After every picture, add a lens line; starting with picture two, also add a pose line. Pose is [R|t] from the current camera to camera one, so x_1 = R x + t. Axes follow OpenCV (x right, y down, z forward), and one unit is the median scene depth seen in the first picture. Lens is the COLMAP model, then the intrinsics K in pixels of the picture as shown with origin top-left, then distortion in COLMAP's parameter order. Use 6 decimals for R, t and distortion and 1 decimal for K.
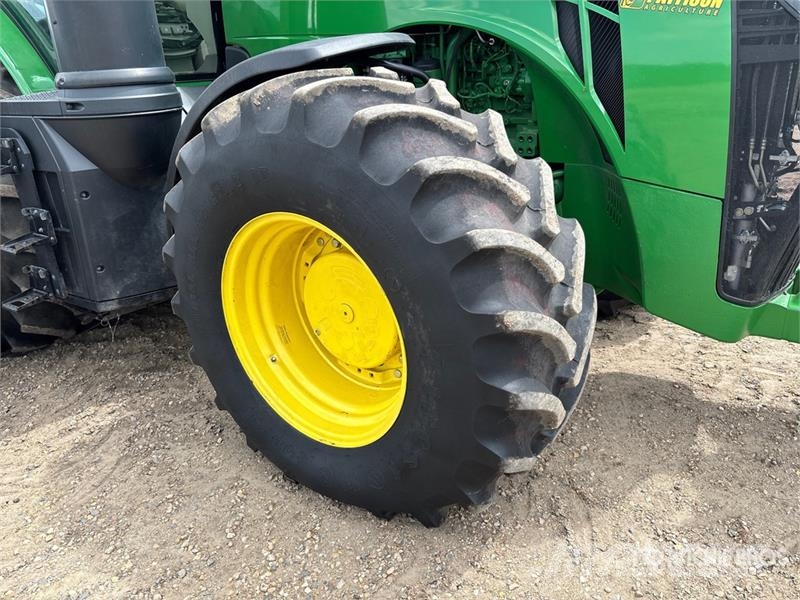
lens RADIAL K [[611.3, 0, 402.2], [0, 611.3, 299.2], [0, 0, 1]] dist [0.047622, -0.061194]
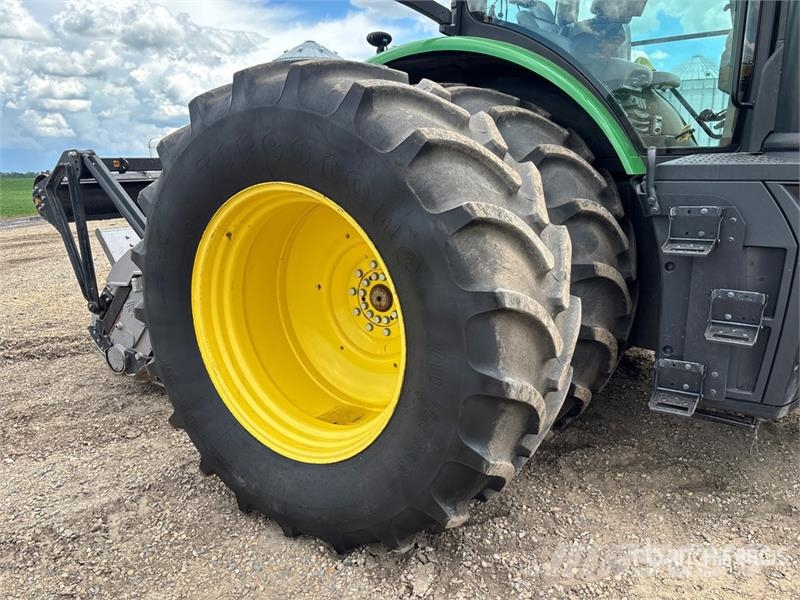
lens RADIAL K [[611.3, 0, 403.5], [0, 611.3, 307.3], [0, 0, 1]] dist [0.047622, -0.061194]
pose [[0.998889, 0.029178, 0.037000, -1.480287], [-0.023480, 0.988999, -0.146049, 0.008193], [-0.040855, 0.145018, 0.988585, 0.286565]]
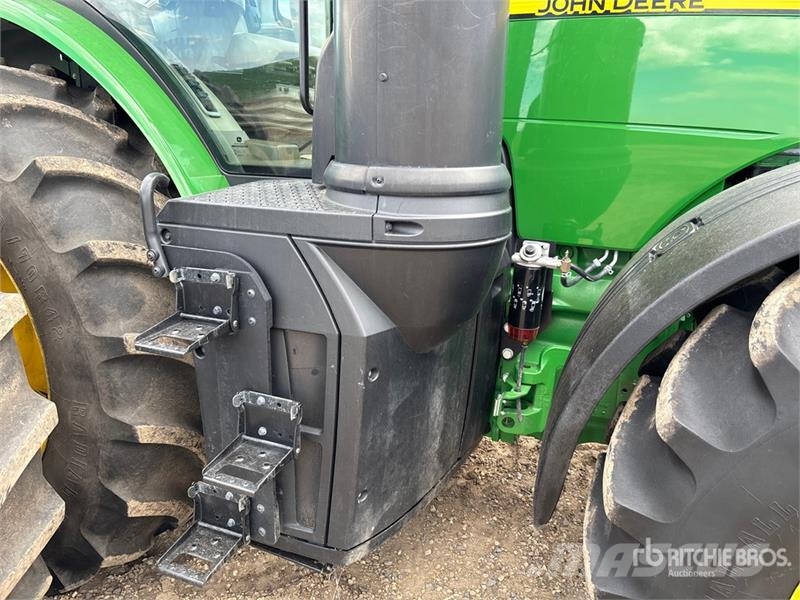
lens RADIAL K [[611.3, 0, 402.6], [0, 611.3, 300.0], [0, 0, 1]] dist [0.047622, -0.061194]
pose [[0.976375, 0.012822, 0.215701, -0.823062], [0.011236, 0.993875, -0.109938, -0.236432], [-0.215789, 0.109764, 0.970251, 0.594956]]
